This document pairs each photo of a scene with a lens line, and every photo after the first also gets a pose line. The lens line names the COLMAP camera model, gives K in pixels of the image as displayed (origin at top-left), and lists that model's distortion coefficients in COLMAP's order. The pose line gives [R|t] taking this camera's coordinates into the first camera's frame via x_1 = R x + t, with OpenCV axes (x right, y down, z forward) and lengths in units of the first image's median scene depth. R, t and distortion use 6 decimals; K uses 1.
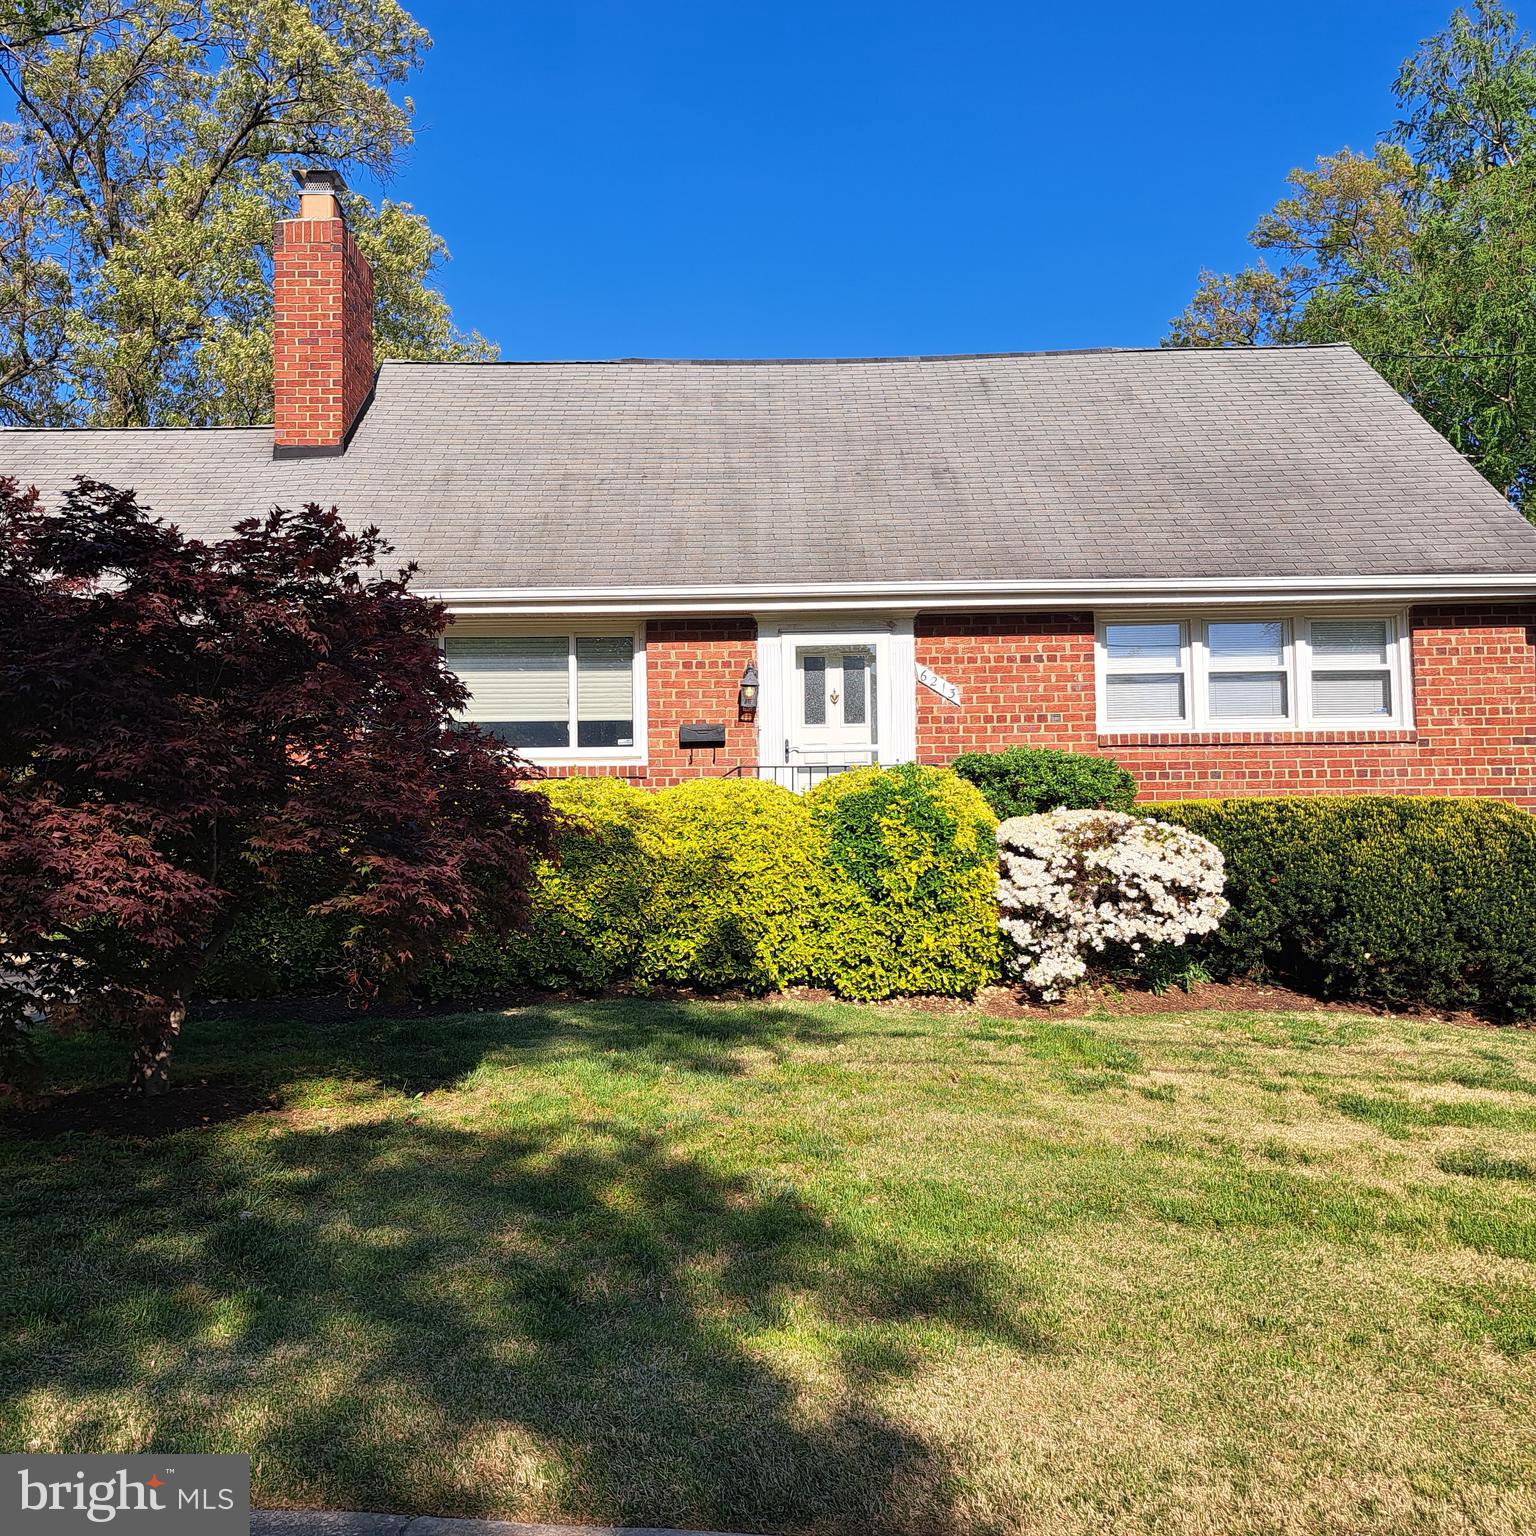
lens RADIAL K [[1440.1, 0, 751.4], [0, 1440.1, 773.6], [0, 0, 1]] dist [0.094407, -0.134751]
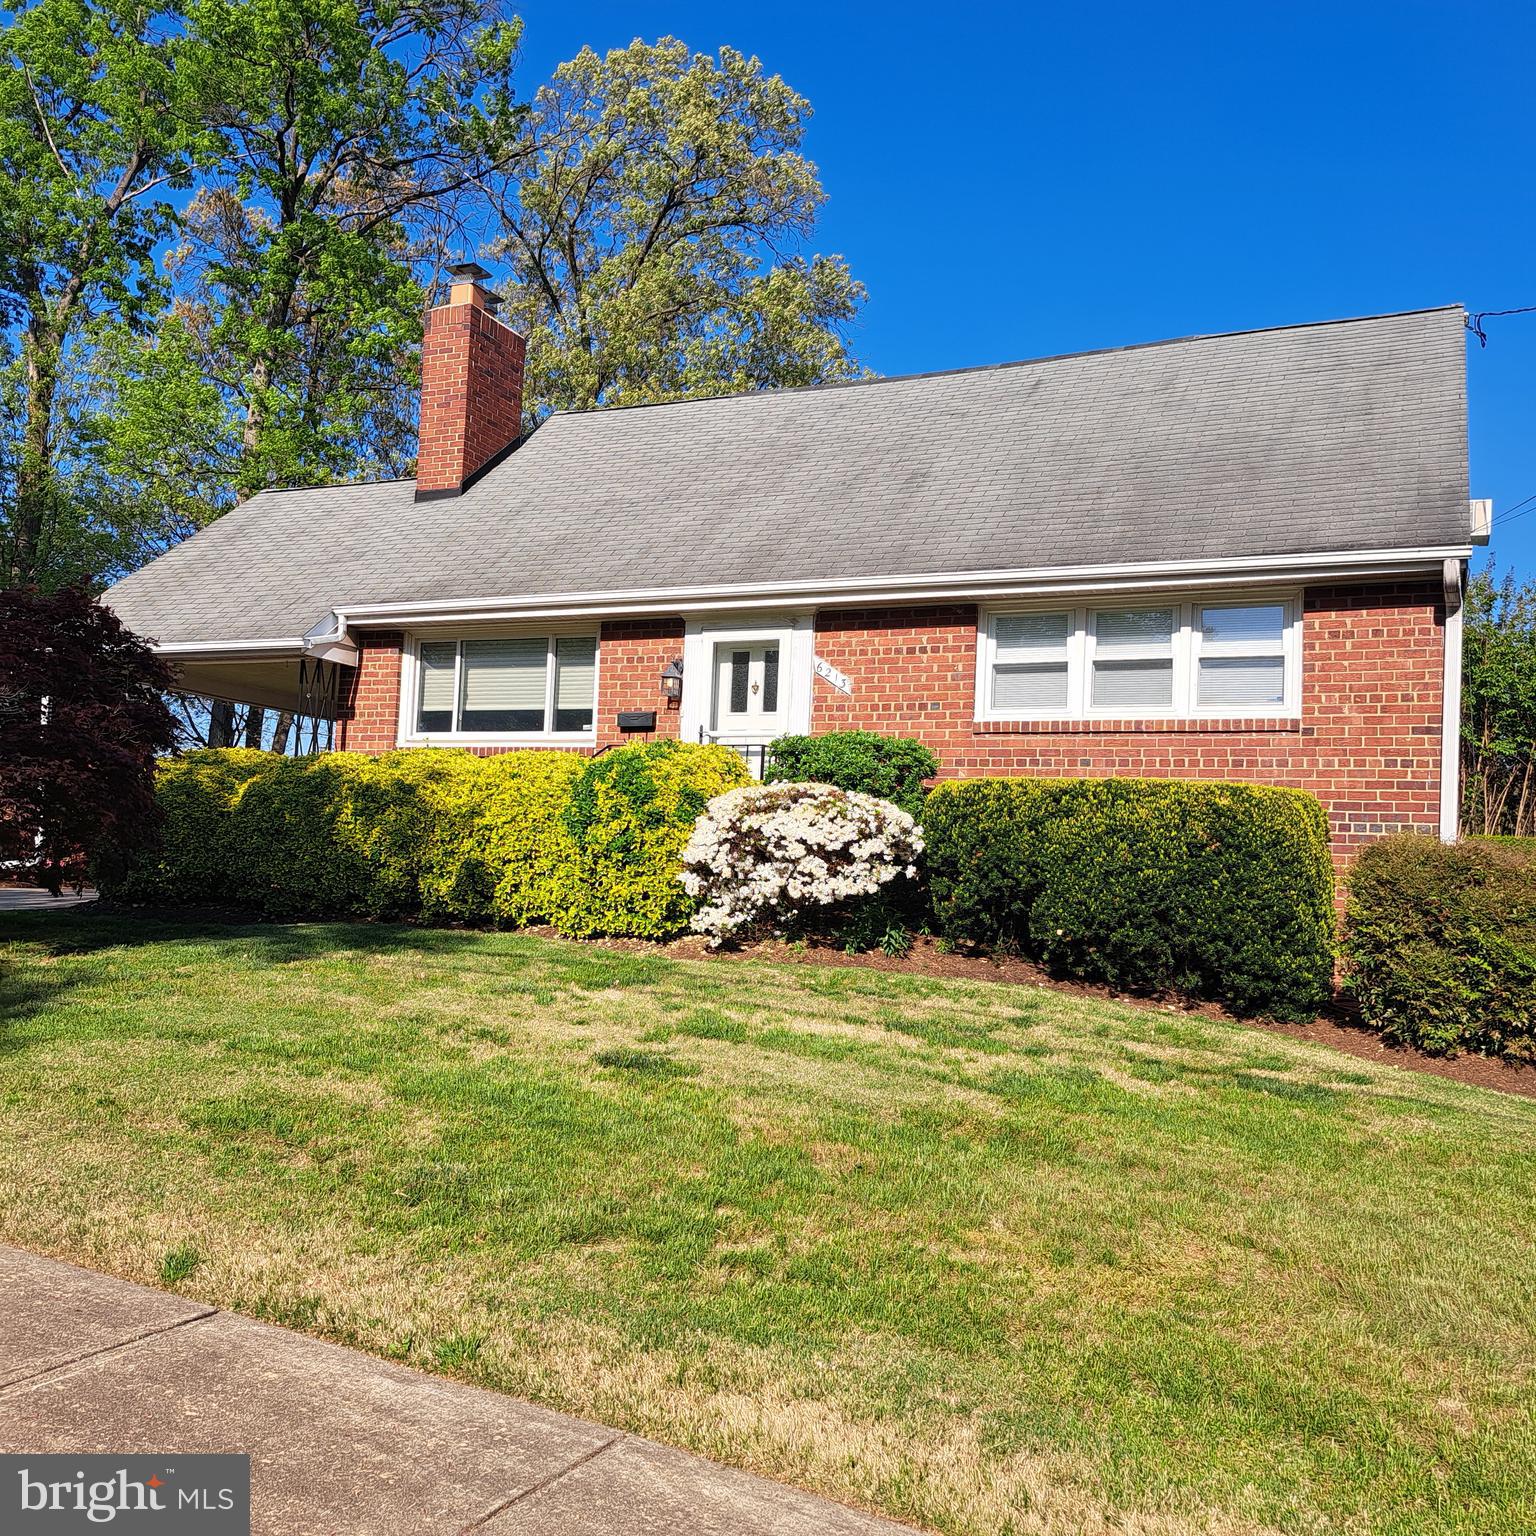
lens RADIAL K [[1440.1, 0, 751.4], [0, 1440.1, 773.6], [0, 0, 1]] dist [0.094407, -0.134751]
pose [[0.912837, 0.018300, -0.407914, 0.514647], [-0.025303, 0.999610, -0.011778, 0.026011], [0.407540, 0.021073, 0.912944, -0.006976]]
